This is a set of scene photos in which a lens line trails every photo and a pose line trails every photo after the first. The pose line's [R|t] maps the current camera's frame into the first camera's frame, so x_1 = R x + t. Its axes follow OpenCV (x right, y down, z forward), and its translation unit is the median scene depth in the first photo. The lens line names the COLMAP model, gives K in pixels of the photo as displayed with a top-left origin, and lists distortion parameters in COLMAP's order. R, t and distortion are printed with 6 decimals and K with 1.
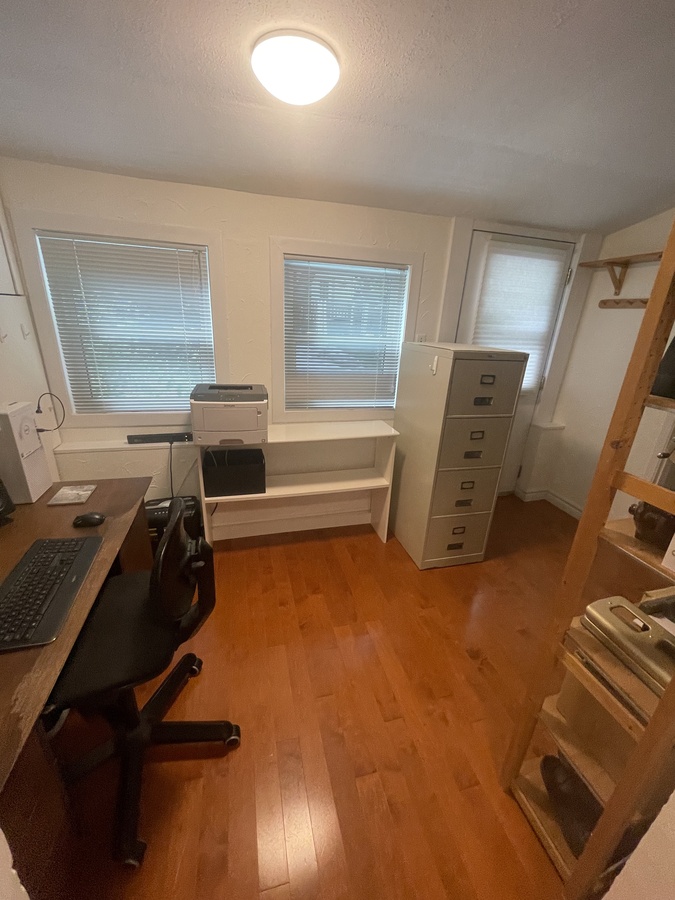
lens RADIAL K [[364.4, 0, 334.1], [0, 364.4, 450.7], [0, 0, 1]] dist [-0.003219, -0.000330]
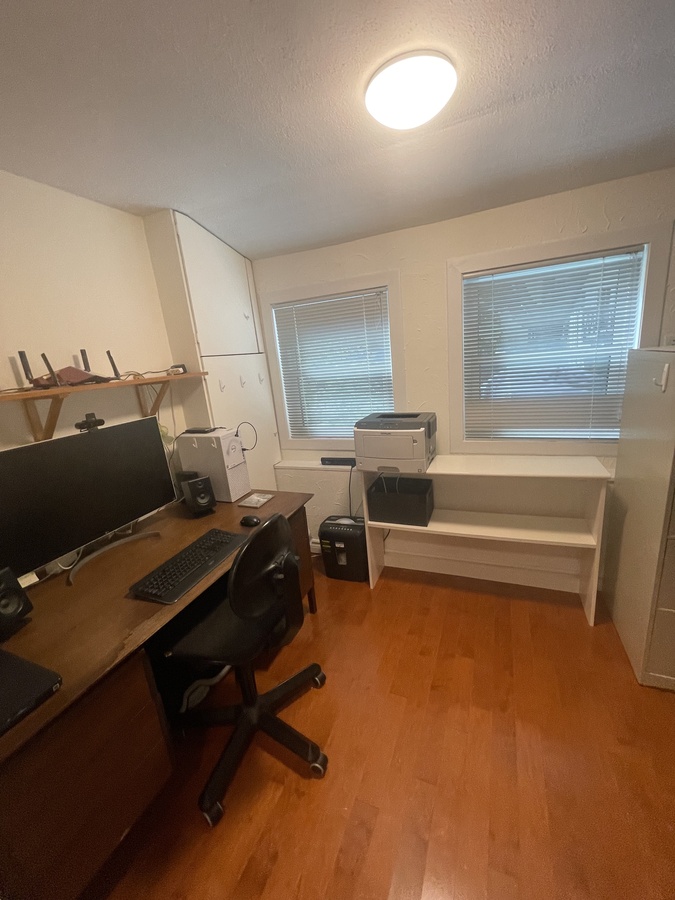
lens RADIAL K [[364.4, 0, 337.8], [0, 364.4, 449.8], [0, 0, 1]] dist [-0.003219, -0.000330]
pose [[0.778087, 0.040763, -0.626833, 0.219053], [-0.092043, 0.994520, -0.049579, -0.013686], [0.621377, 0.096272, 0.777575, 0.112806]]
